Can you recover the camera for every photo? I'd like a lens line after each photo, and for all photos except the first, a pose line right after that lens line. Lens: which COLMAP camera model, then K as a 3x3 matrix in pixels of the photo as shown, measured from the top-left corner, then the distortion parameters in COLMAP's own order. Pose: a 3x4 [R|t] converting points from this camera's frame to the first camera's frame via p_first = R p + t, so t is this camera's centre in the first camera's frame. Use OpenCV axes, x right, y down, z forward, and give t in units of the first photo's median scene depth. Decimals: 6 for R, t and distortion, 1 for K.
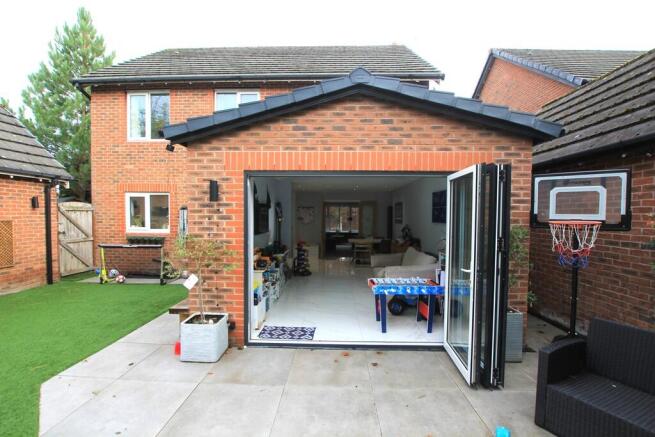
lens RADIAL K [[308.5, 0, 327.5], [0, 308.5, 218.5], [0, 0, 1]] dist [0.001116, 0.000123]
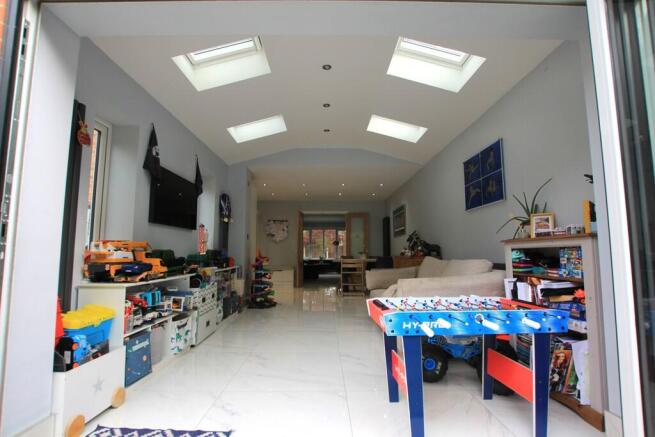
lens RADIAL K [[308.8, 0, 327.5], [0, 308.8, 218.5], [0, 0, 1]] dist [-0.003963, -0.000341]
pose [[0.999194, -0.002628, 0.040060, 0.035405], [0.007526, 0.992424, -0.122627, 0.083253], [-0.039434, 0.122829, 0.991644, 0.340768]]
